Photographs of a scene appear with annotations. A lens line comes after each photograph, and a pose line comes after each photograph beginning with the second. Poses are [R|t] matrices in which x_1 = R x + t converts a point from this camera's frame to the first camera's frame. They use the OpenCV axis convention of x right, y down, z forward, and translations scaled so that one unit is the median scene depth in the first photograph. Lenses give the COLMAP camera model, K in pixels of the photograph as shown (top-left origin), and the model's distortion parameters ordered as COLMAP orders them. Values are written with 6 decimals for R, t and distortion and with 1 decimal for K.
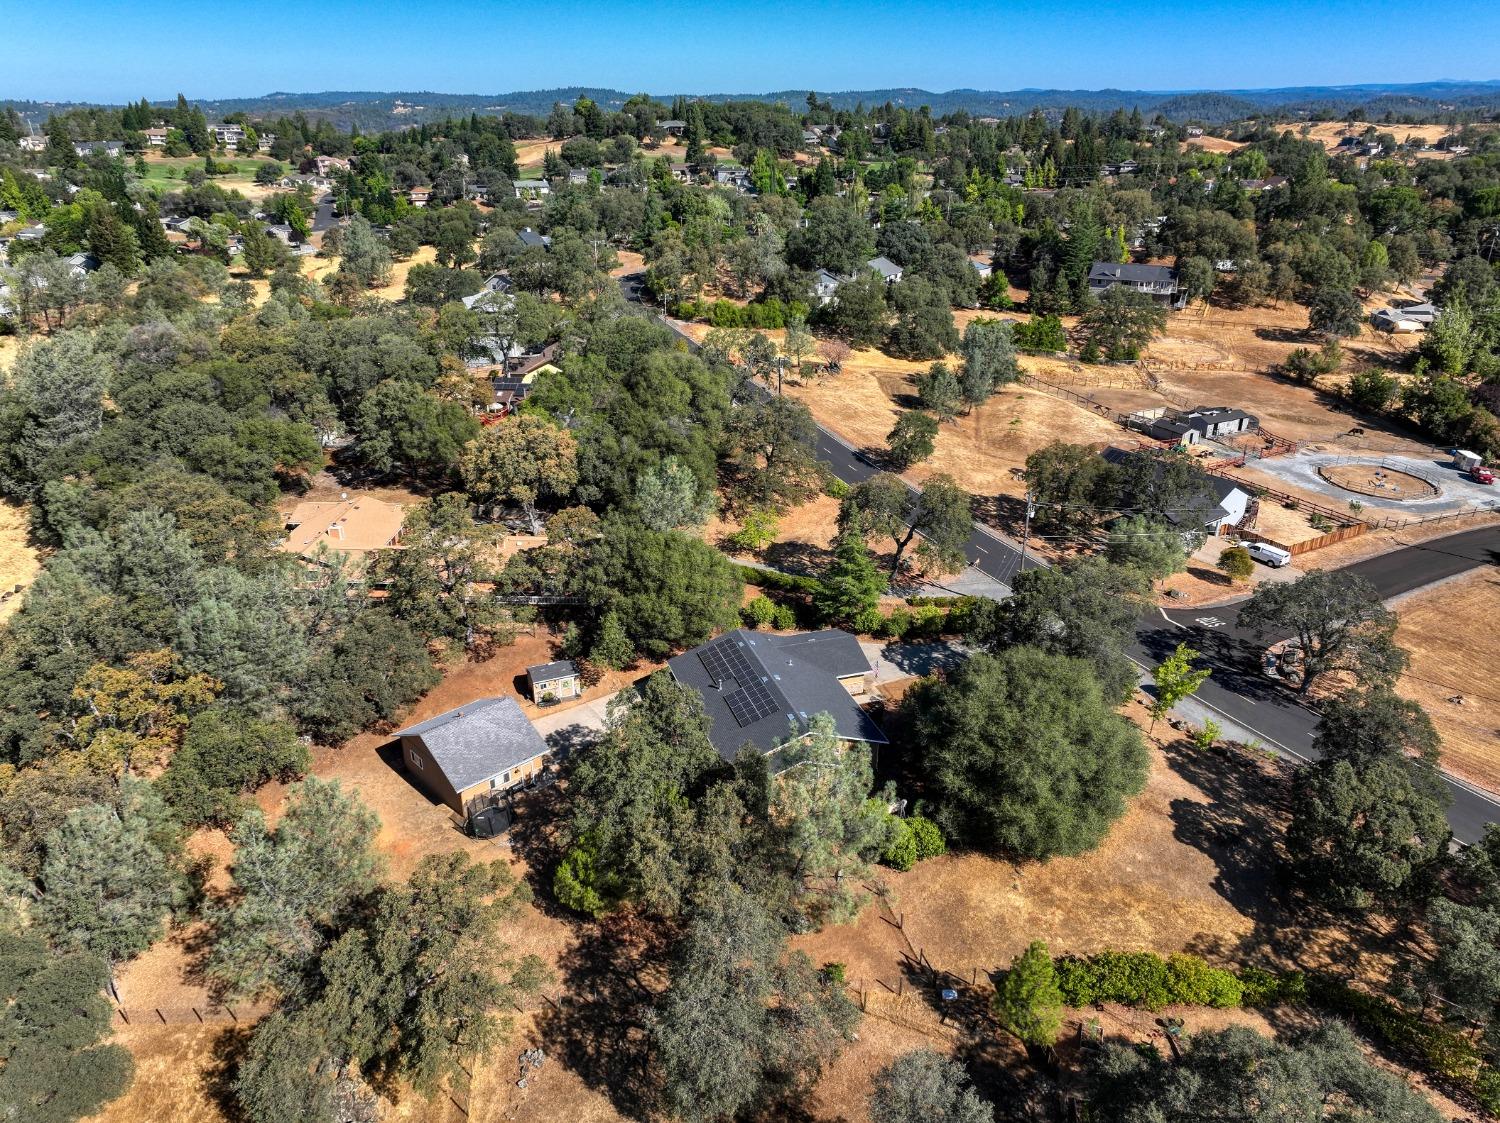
lens RADIAL K [[1063.3, 0, 748.0], [0, 1063.3, 558.3], [0, 0, 1]] dist [0.005529, 0.019734]
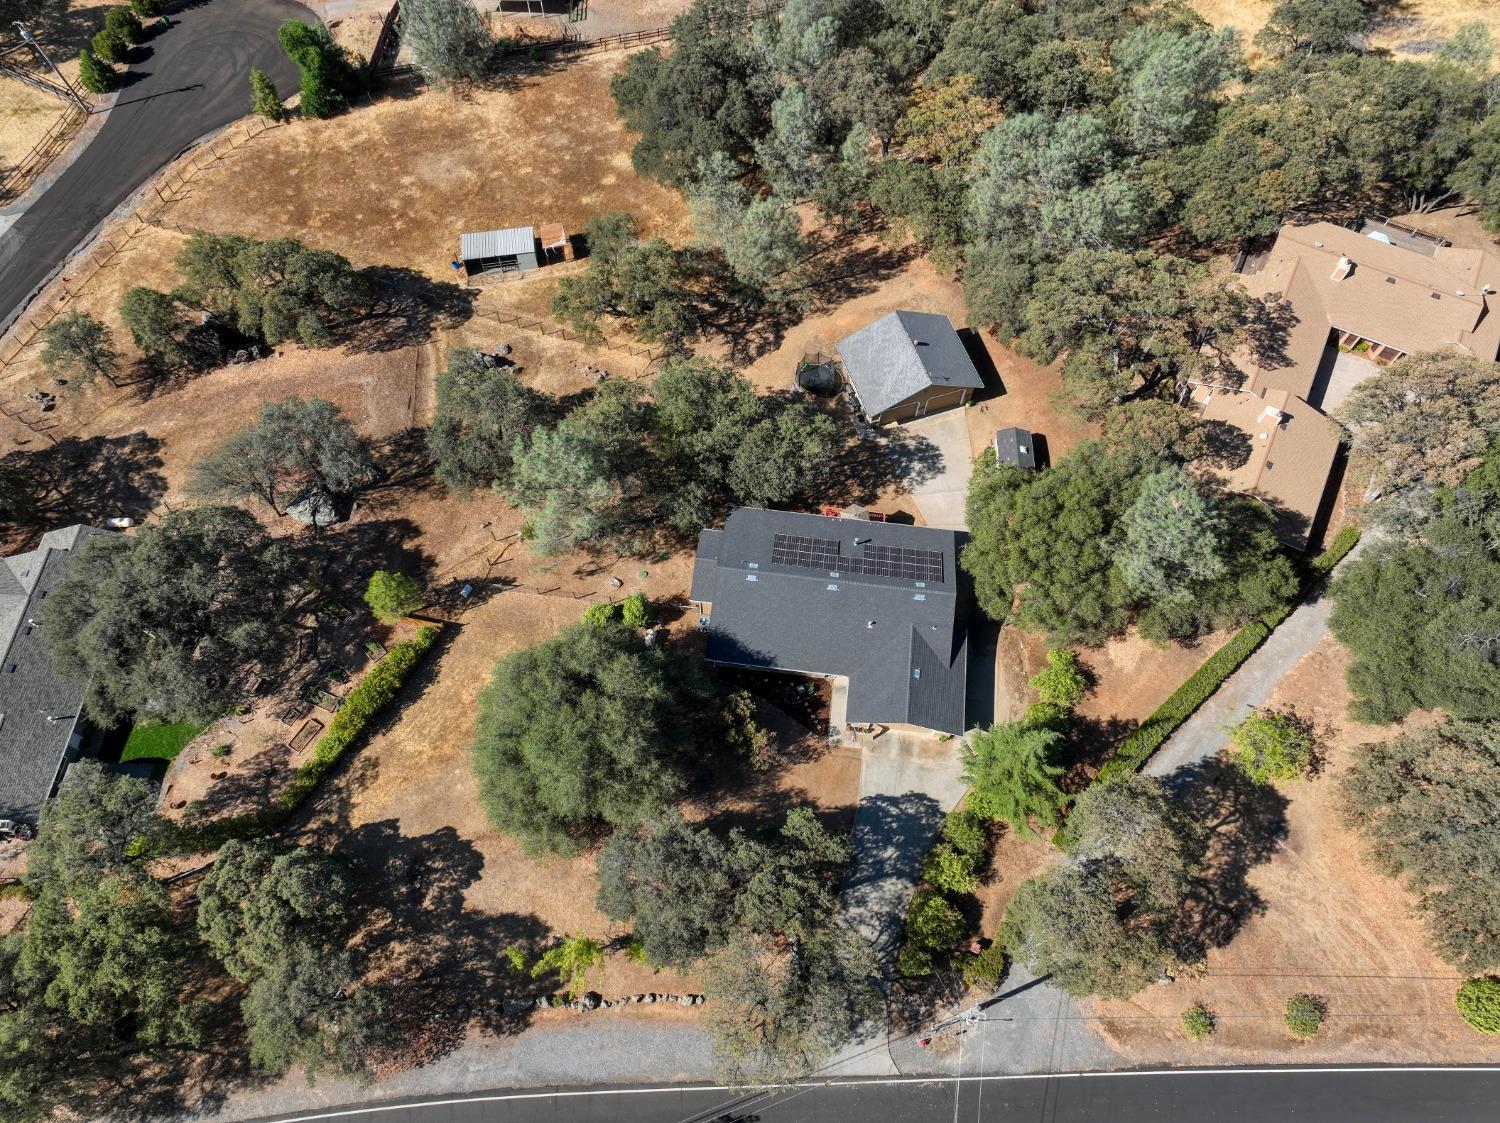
lens RADIAL K [[1063.3, 0, 748.8], [0, 1063.3, 556.8], [0, 0, 1]] dist [0.005529, 0.019734]
pose [[-0.427844, 0.799359, -0.421871, 0.369179], [-0.365970, 0.273569, 0.889509, -0.592738], [0.826448, 0.534963, 0.175496, 0.679714]]
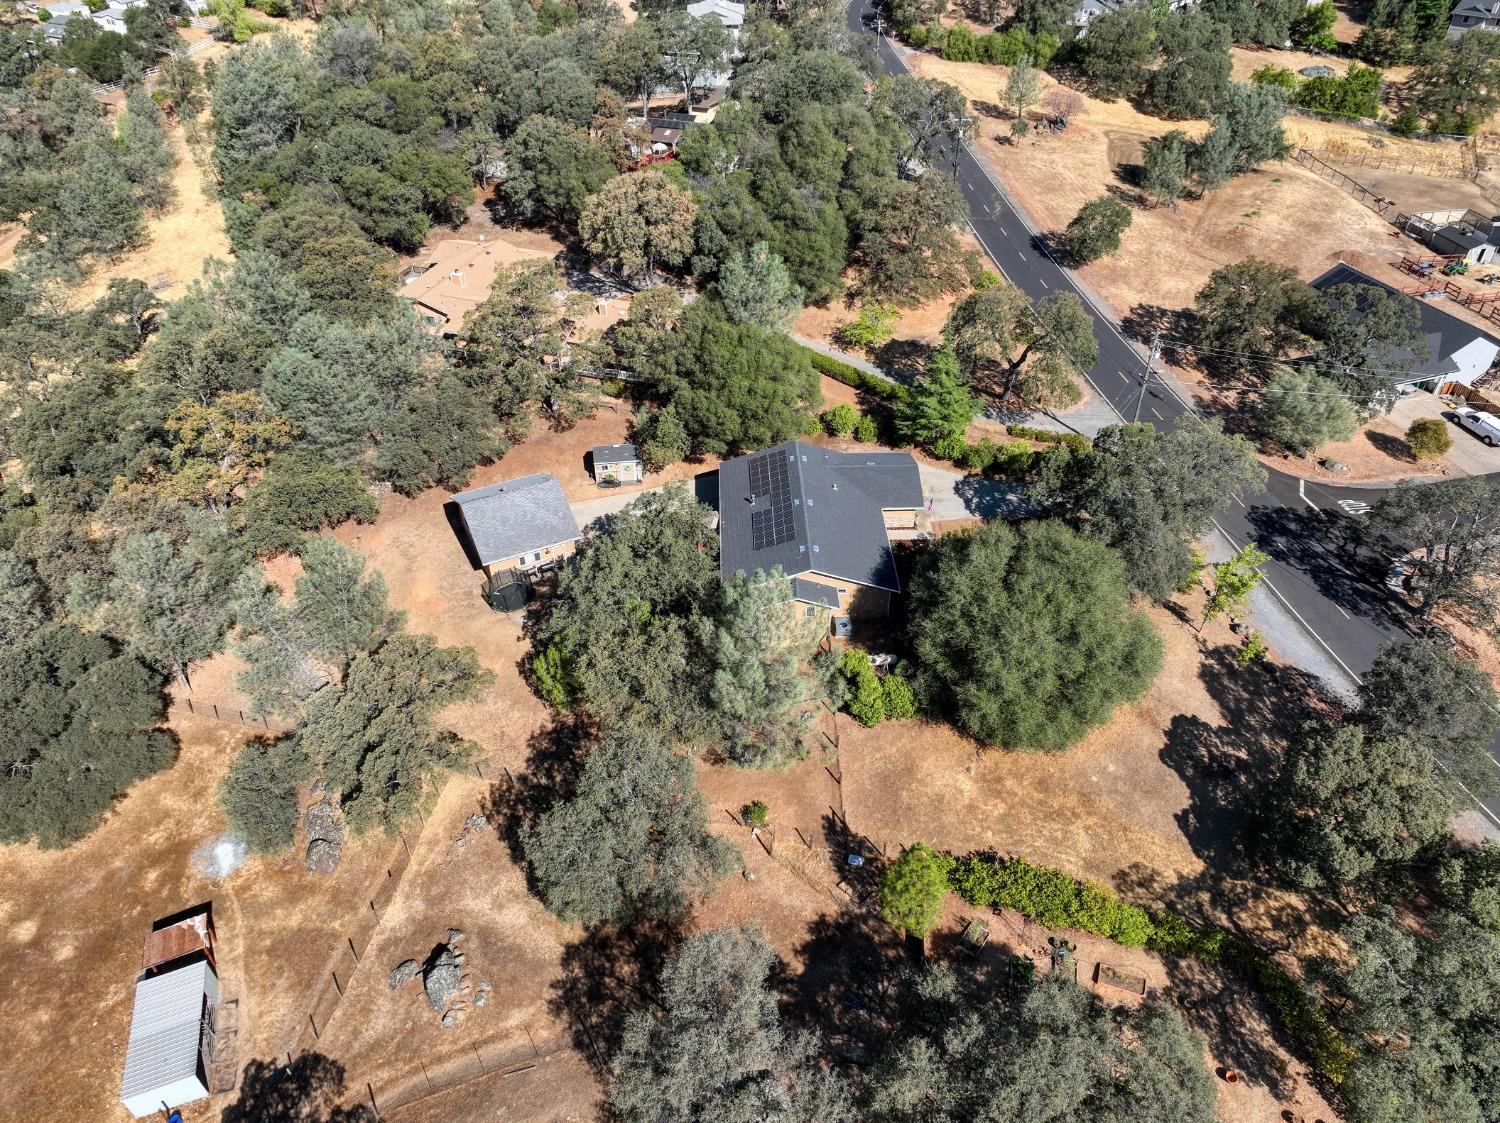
lens RADIAL K [[1063.3, 0, 745.8], [0, 1063.3, 557.6], [0, 0, 1]] dist [0.005529, 0.019734]
pose [[0.957981, 0.172815, -0.228929, 0.177330], [-0.109396, 0.957928, 0.265343, -0.078334], [0.265152, -0.229150, 0.936581, 0.064272]]
